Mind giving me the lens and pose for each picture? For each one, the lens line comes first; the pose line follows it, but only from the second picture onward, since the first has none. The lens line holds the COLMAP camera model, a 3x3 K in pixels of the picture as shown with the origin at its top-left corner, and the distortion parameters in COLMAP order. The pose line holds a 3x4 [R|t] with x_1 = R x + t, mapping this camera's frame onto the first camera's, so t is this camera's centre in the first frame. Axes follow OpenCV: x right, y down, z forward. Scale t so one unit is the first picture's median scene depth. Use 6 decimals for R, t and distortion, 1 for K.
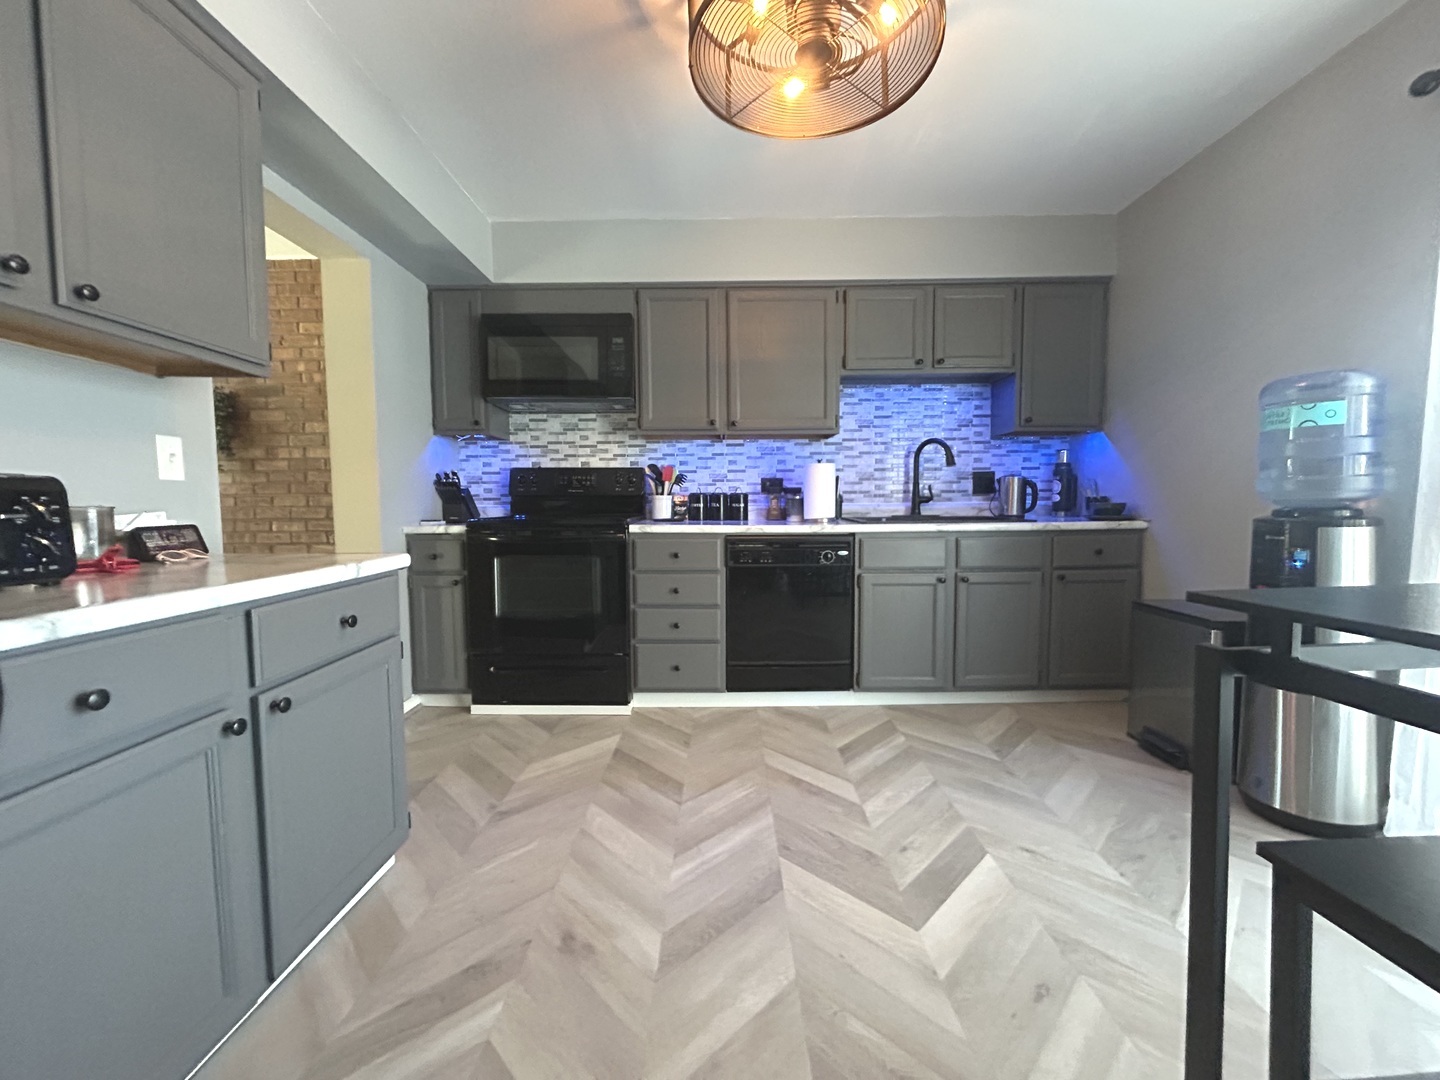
lens RADIAL K [[580.7, 0, 723.1], [0, 580.7, 538.8], [0, 0, 1]] dist [-0.001553, 0.000358]
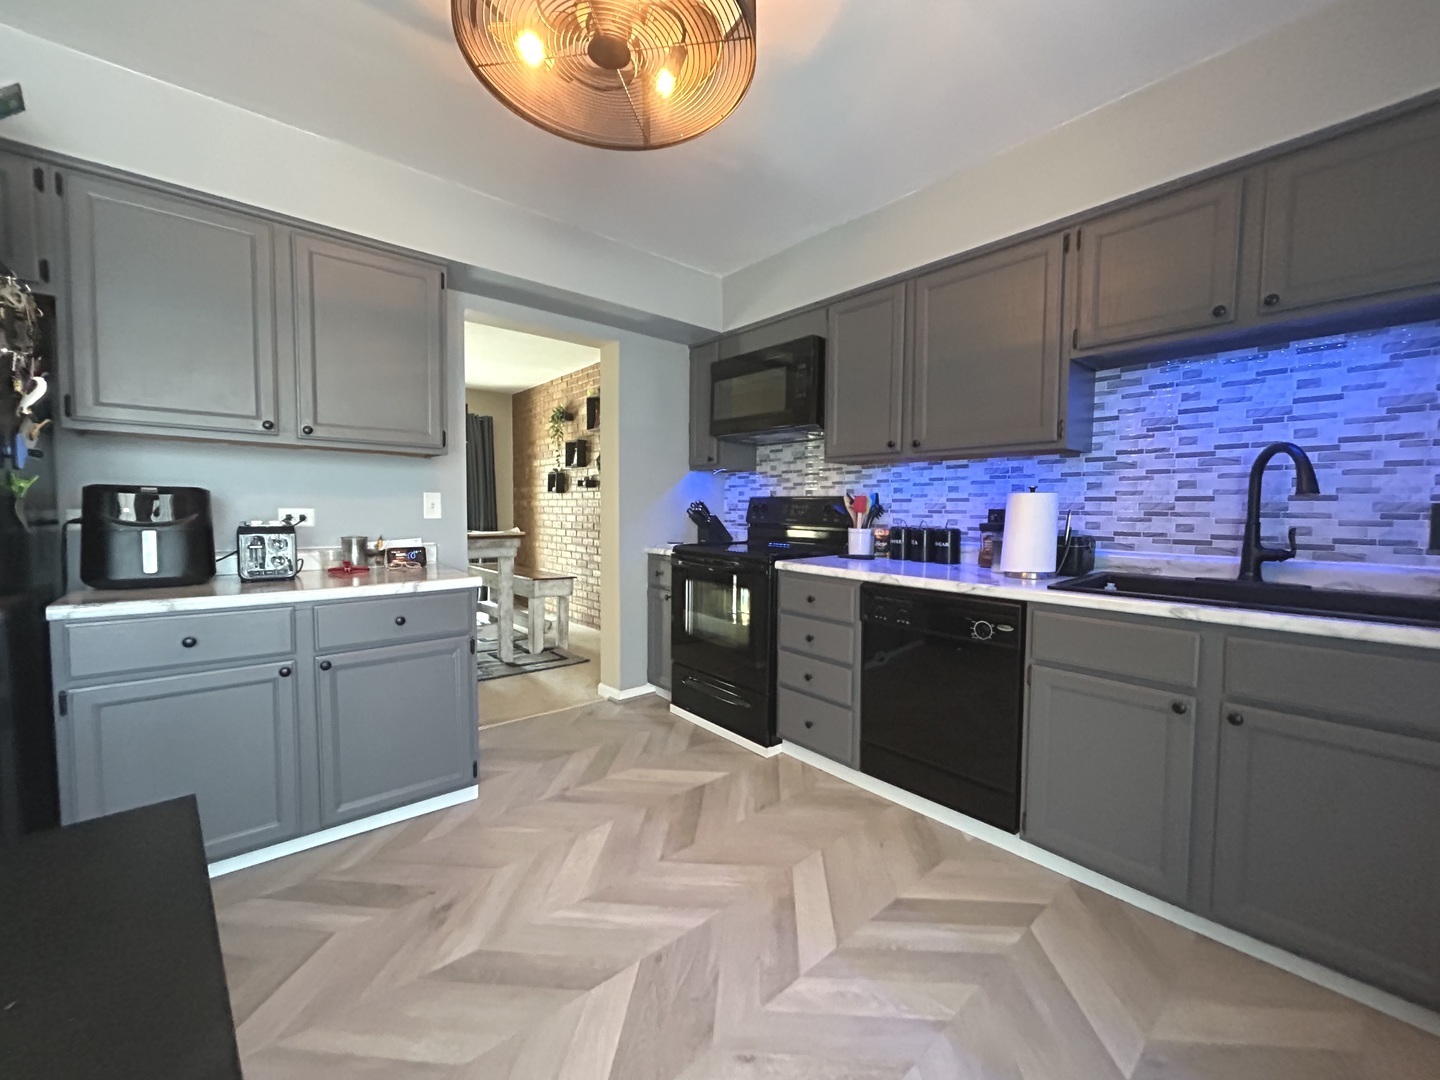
lens RADIAL K [[580.7, 0, 723.1], [0, 580.7, 538.8], [0, 0, 1]] dist [-0.001553, 0.000358]
pose [[0.658001, 0.053508, -0.751113, 0.450811], [-0.062773, 0.997898, 0.016098, -0.063671], [0.750396, 0.036557, 0.659977, 0.274758]]
